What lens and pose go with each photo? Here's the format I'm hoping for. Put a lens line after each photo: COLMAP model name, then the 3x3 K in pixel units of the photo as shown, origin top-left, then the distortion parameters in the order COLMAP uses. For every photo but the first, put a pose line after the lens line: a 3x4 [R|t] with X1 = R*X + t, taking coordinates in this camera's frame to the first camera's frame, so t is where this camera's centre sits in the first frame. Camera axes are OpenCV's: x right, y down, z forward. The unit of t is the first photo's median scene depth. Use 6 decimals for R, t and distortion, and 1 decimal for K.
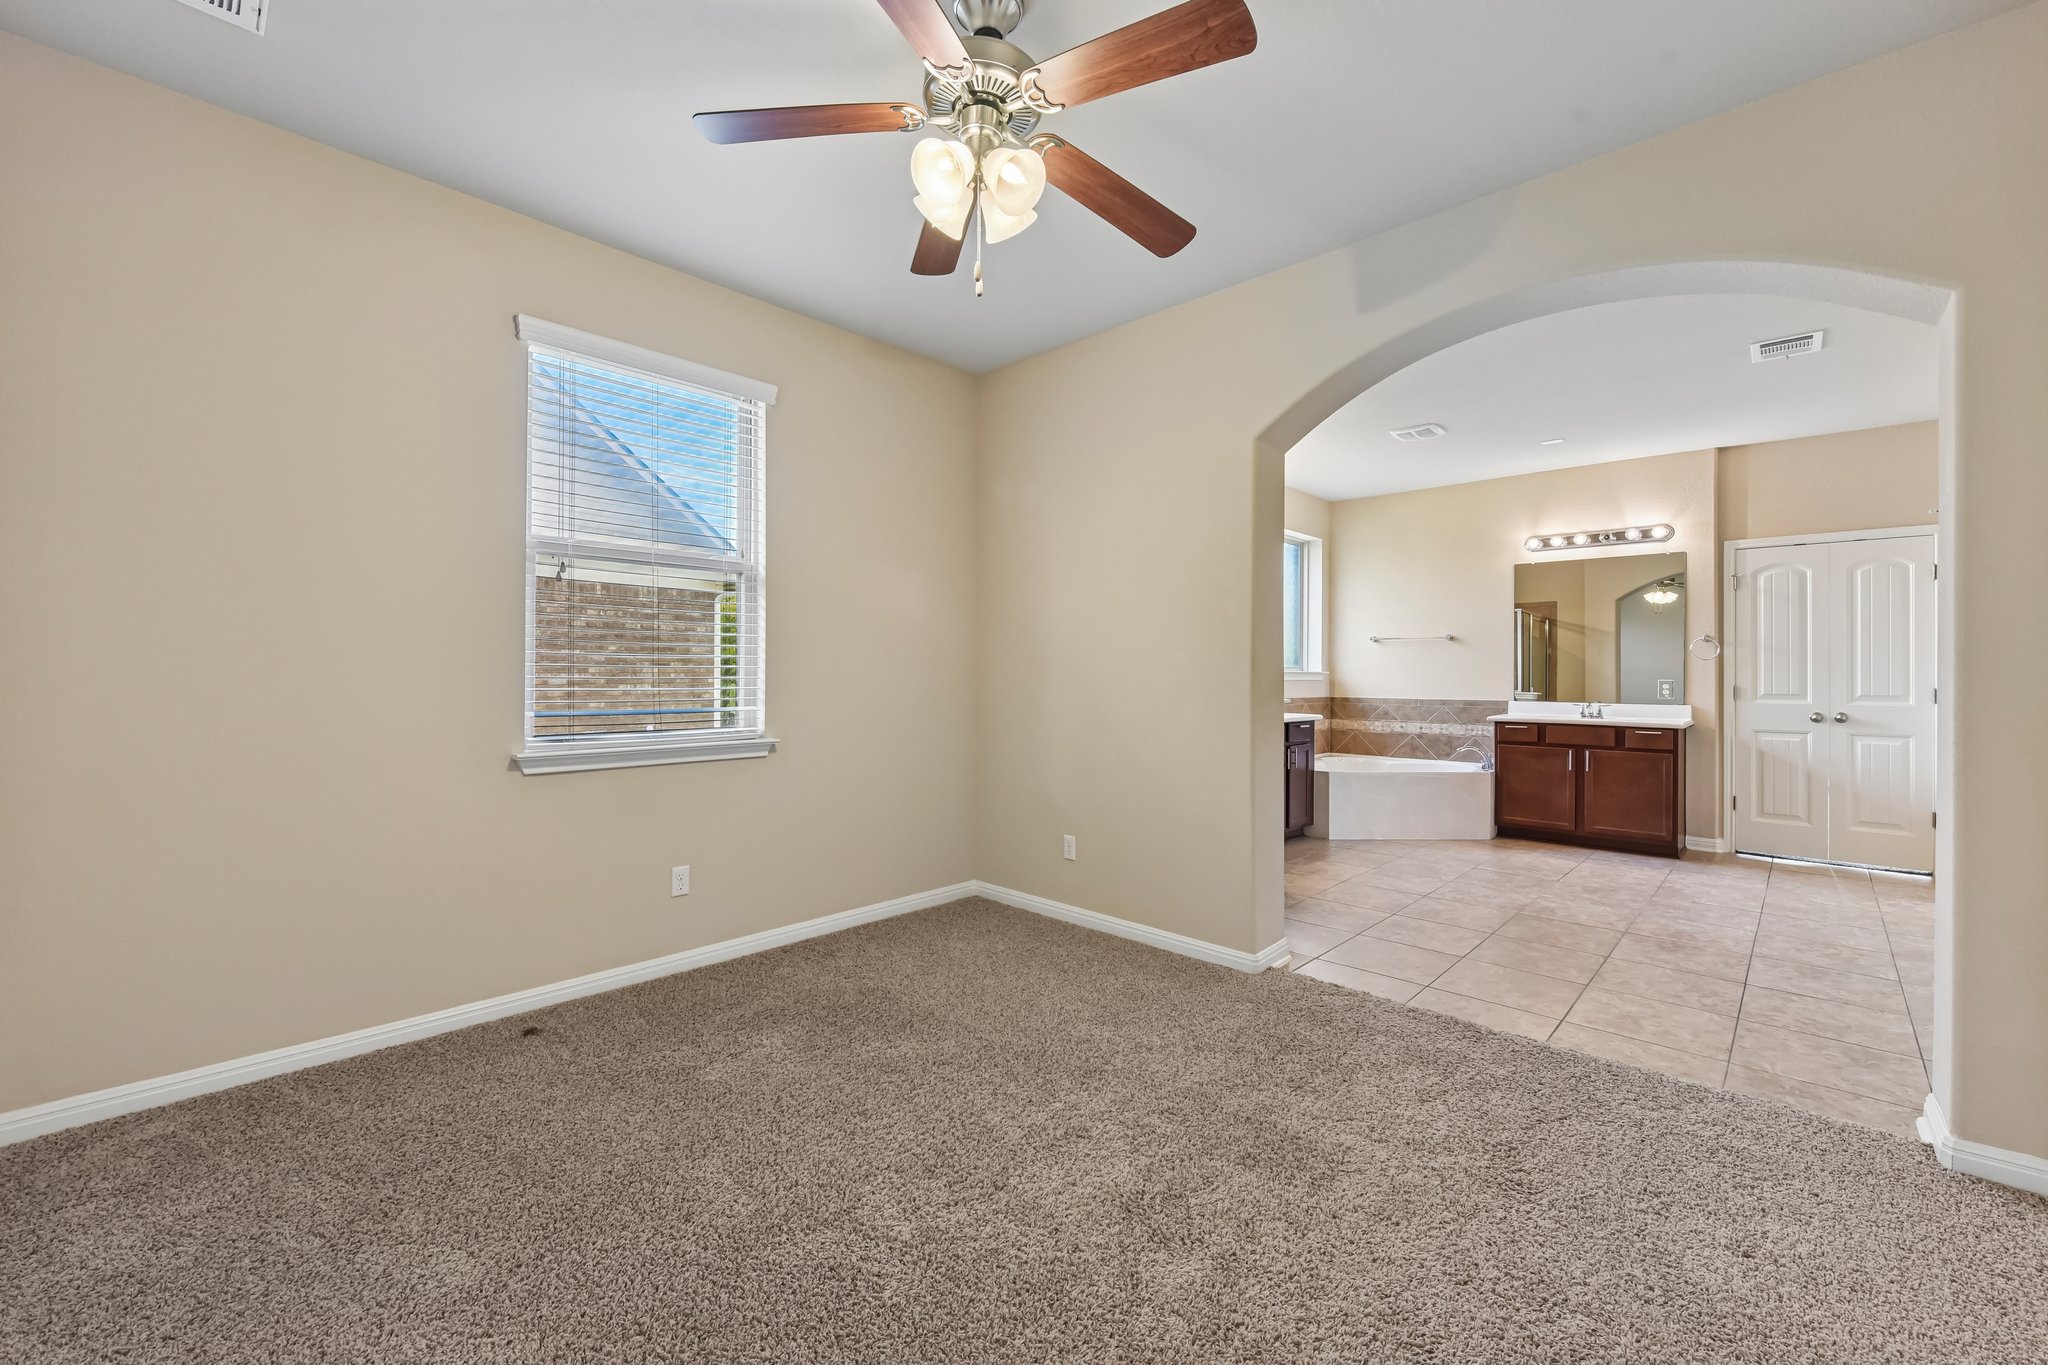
lens RADIAL K [[819.2, 0, 1025.6], [0, 819.2, 677.3], [0, 0, 1]] dist [-0.000420, -0.000736]
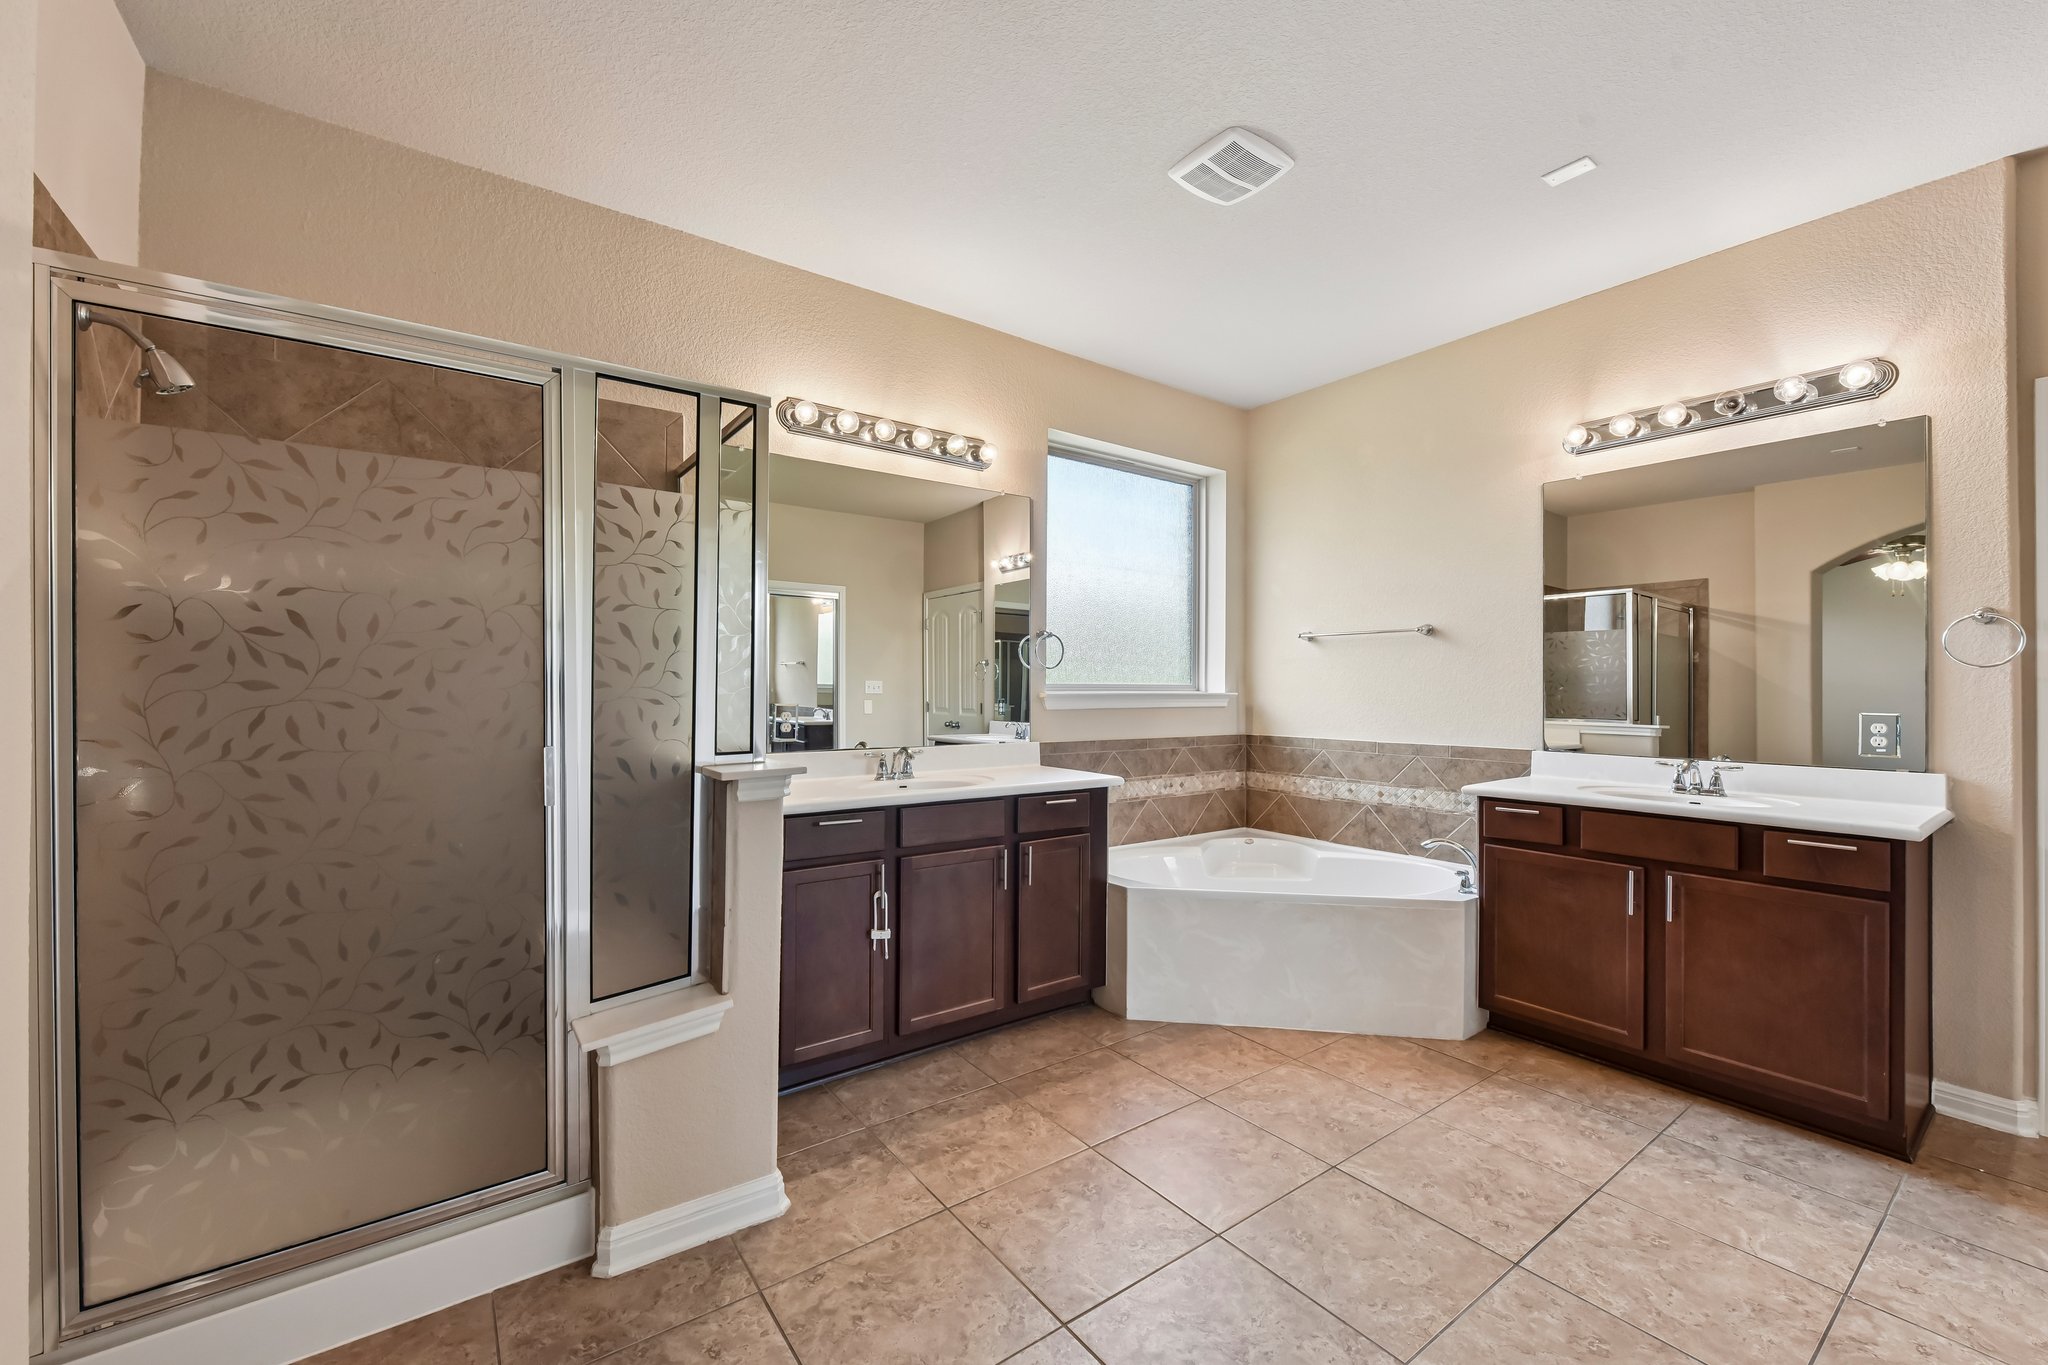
lens RADIAL K [[819.2, 0, 1028.5], [0, 819.2, 689.2], [0, 0, 1]] dist [-0.000420, -0.000736]
pose [[0.985339, -0.002392, -0.170591, 0.396163], [0.001628, 0.999988, -0.004618, -0.008384], [0.170600, 0.004272, 0.985331, 0.476007]]
